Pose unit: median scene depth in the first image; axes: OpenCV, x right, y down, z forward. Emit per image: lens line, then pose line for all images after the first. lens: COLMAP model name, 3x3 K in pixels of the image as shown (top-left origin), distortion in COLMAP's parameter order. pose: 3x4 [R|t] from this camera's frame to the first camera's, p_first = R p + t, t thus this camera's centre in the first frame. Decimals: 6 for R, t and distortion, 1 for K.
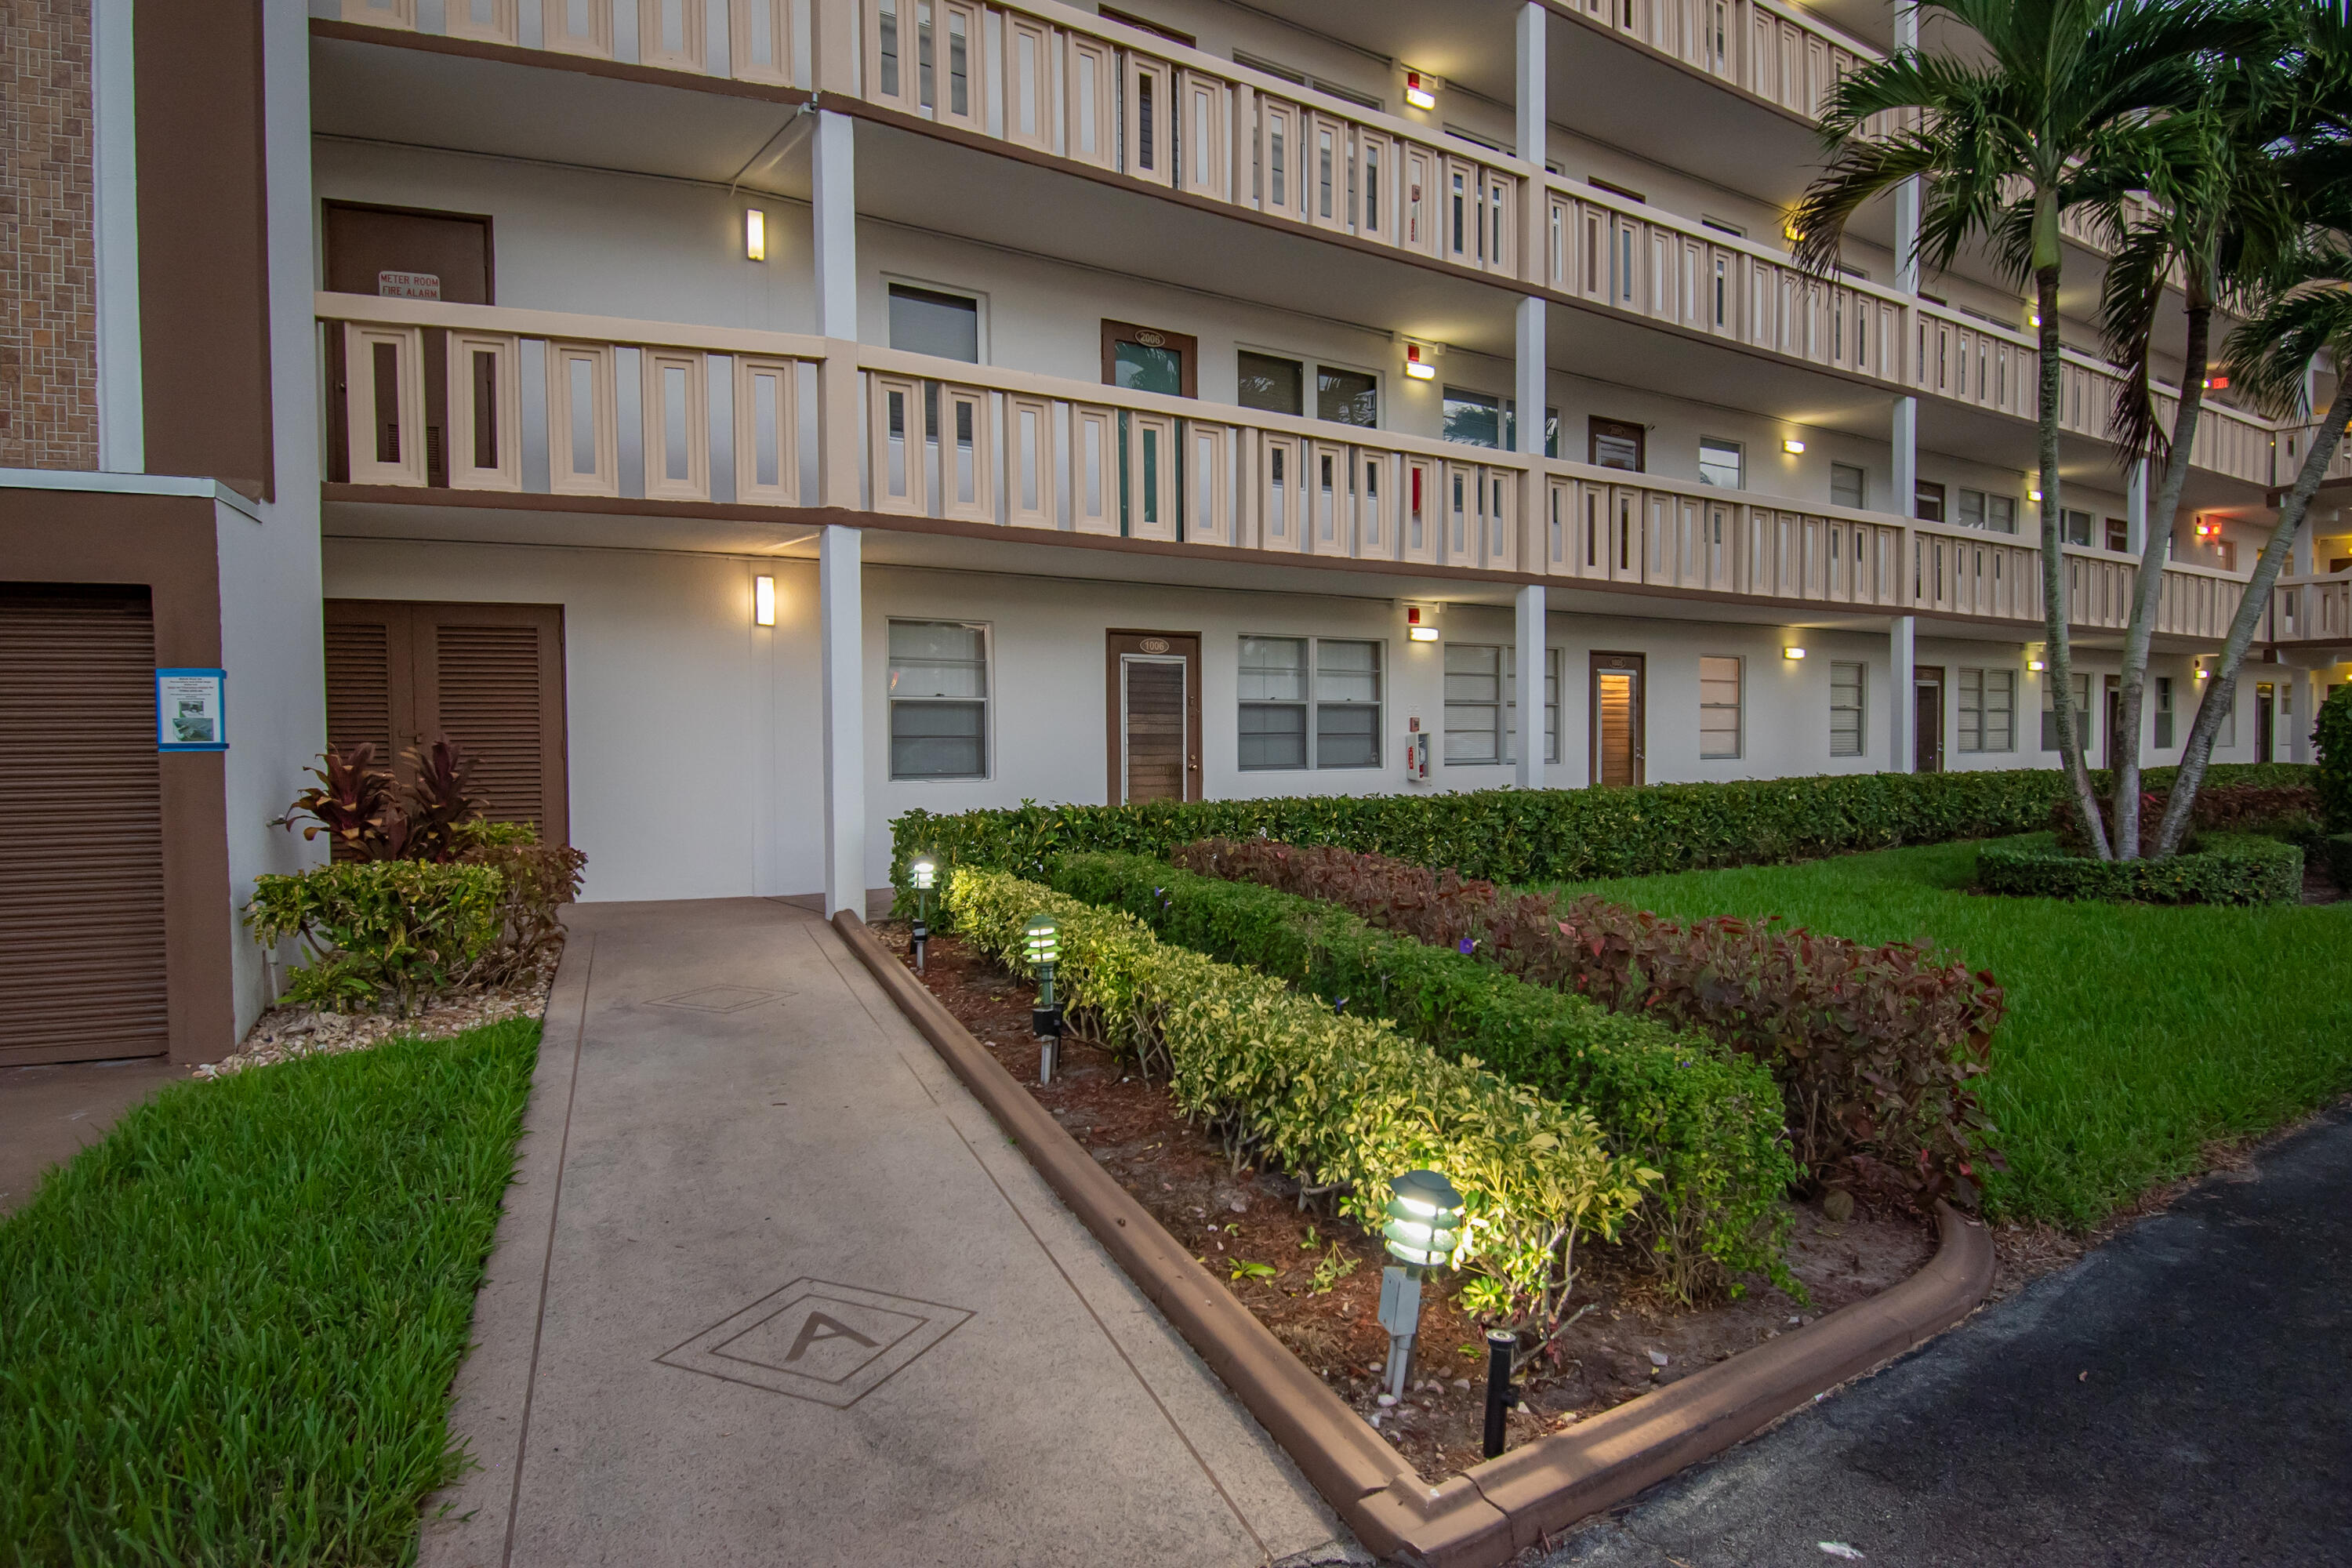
lens RADIAL K [[1447.8, 0, 1181.1], [0, 1447.8, 783.6], [0, 0, 1]] dist [0.001800, 0.000031]
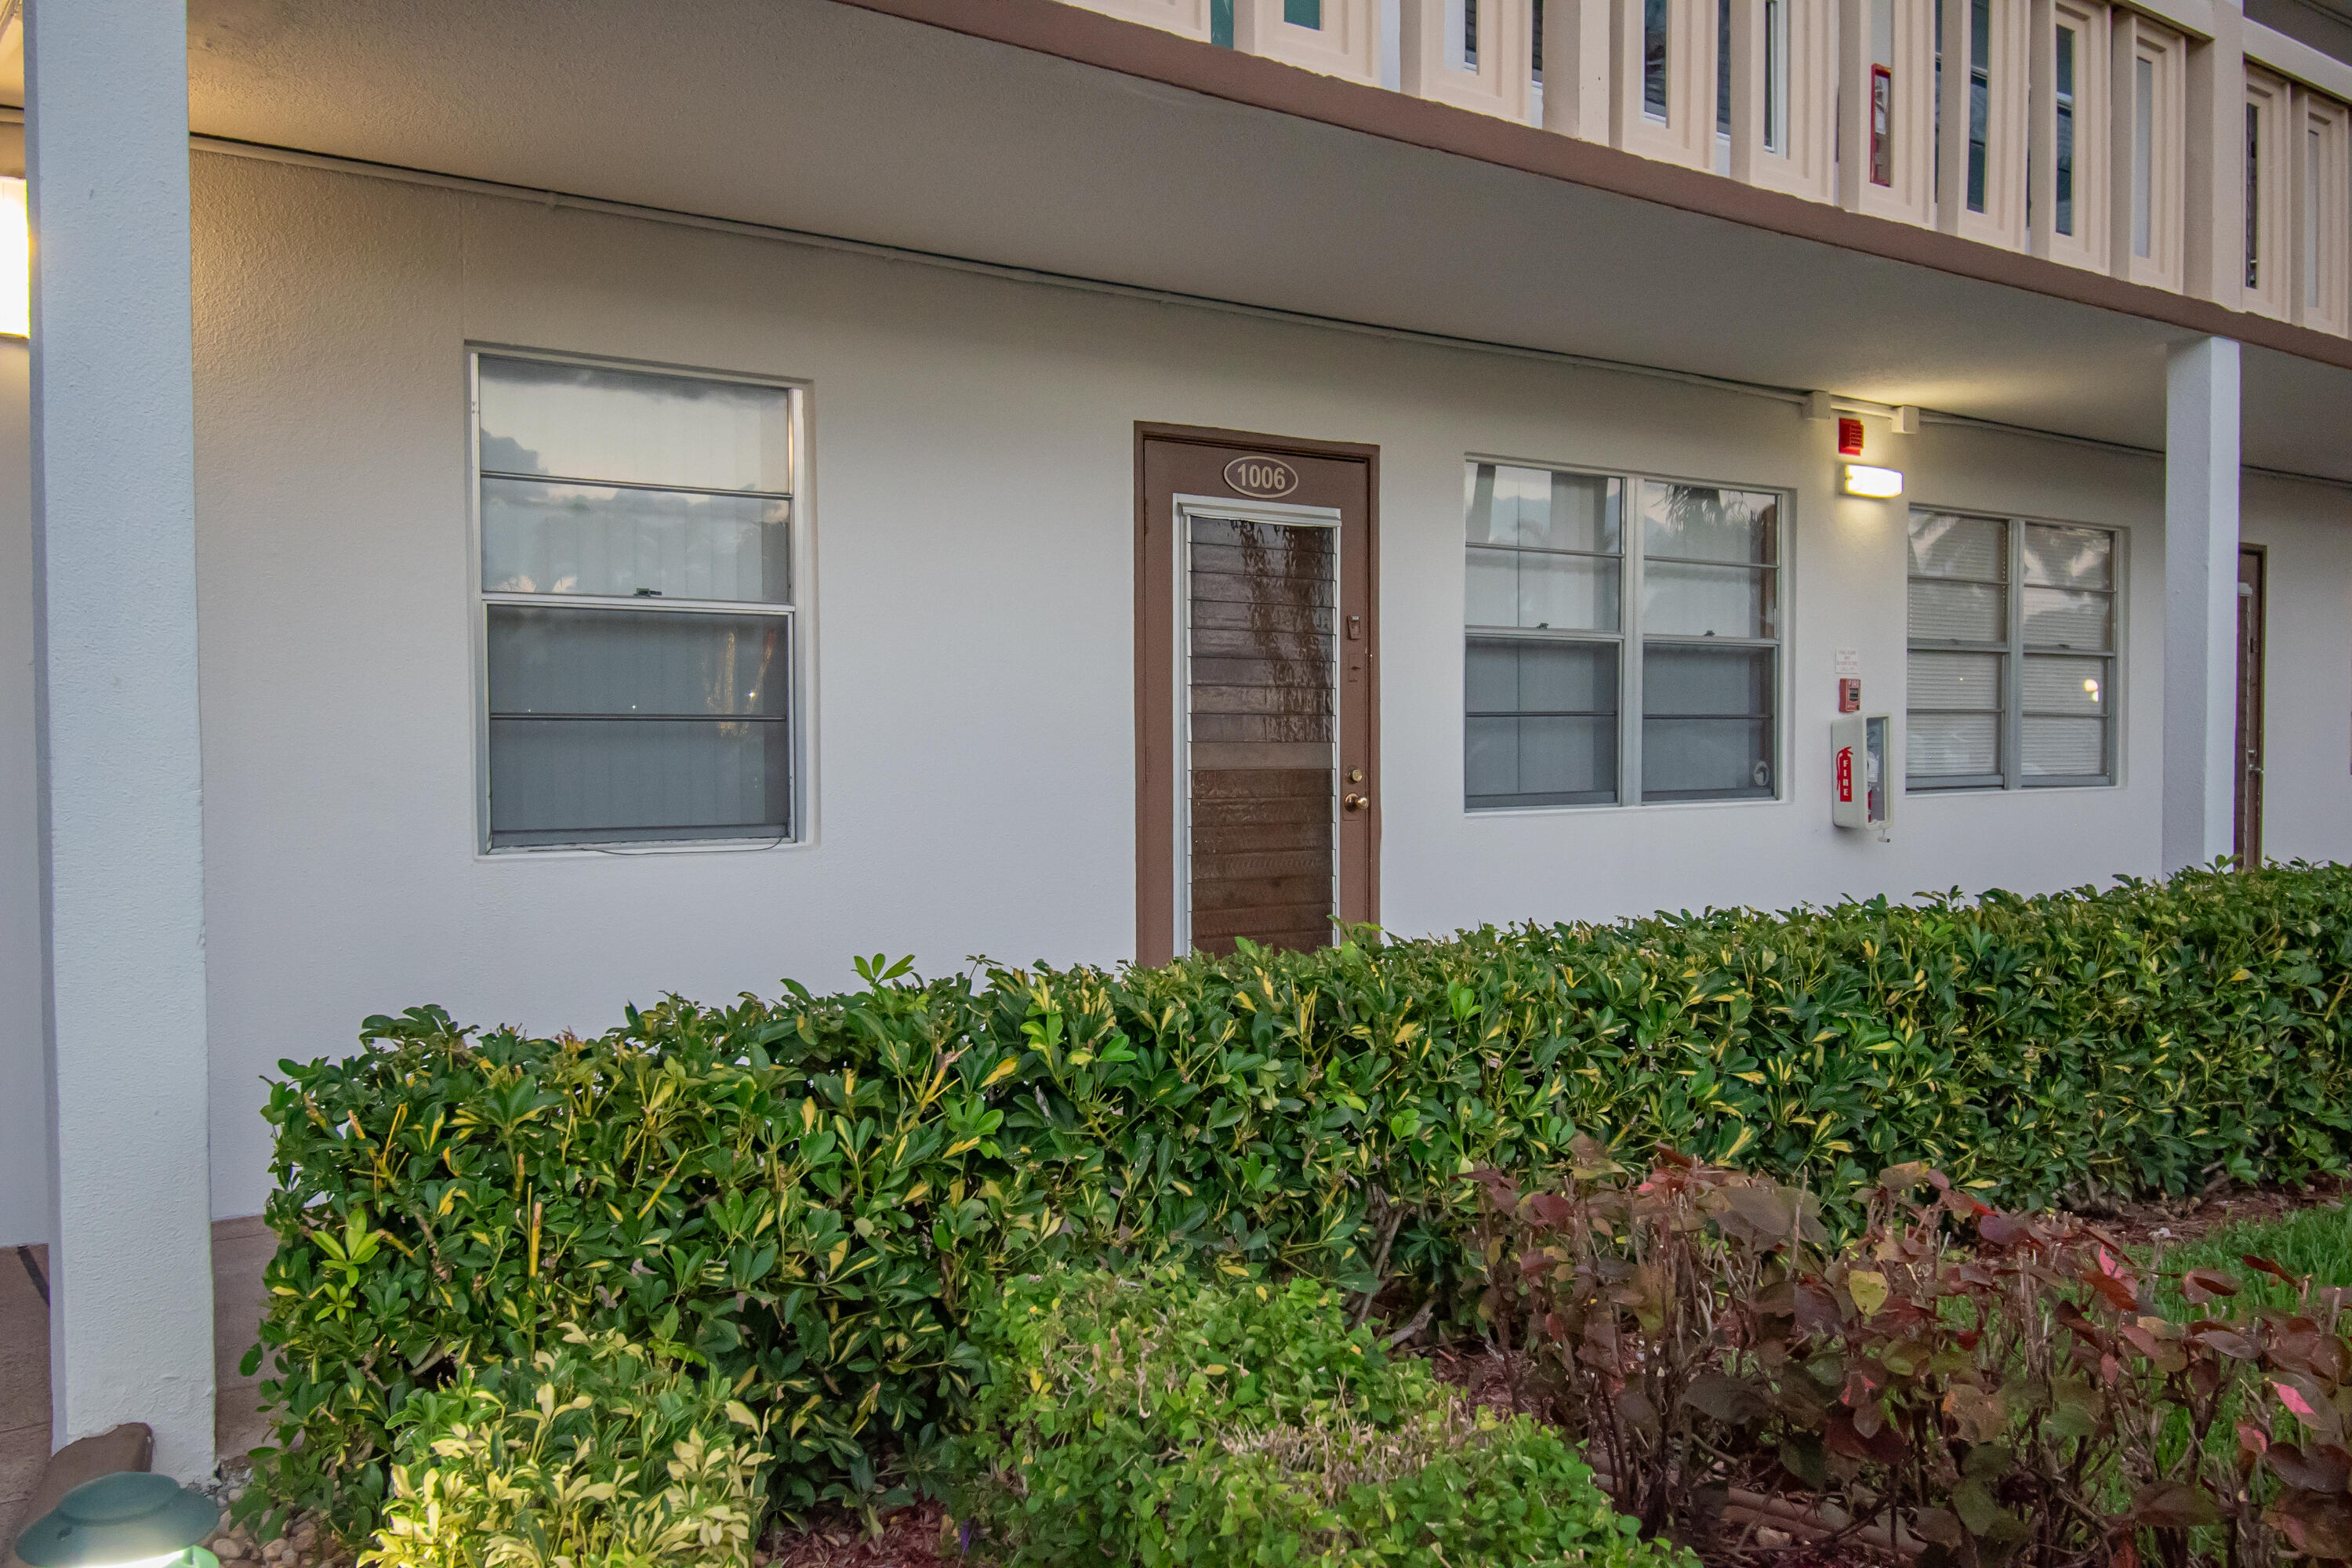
lens RADIAL K [[1998.5, 0, 1172.7], [0, 1998.5, 783.0], [0, 0, 1]] dist [-0.007024, -0.002017]
pose [[0.999994, 0.003521, -0.000318, -0.038776], [-0.003522, 0.999987, -0.003761, -0.013658], [0.000305, 0.003762, 0.999993, 0.461003]]
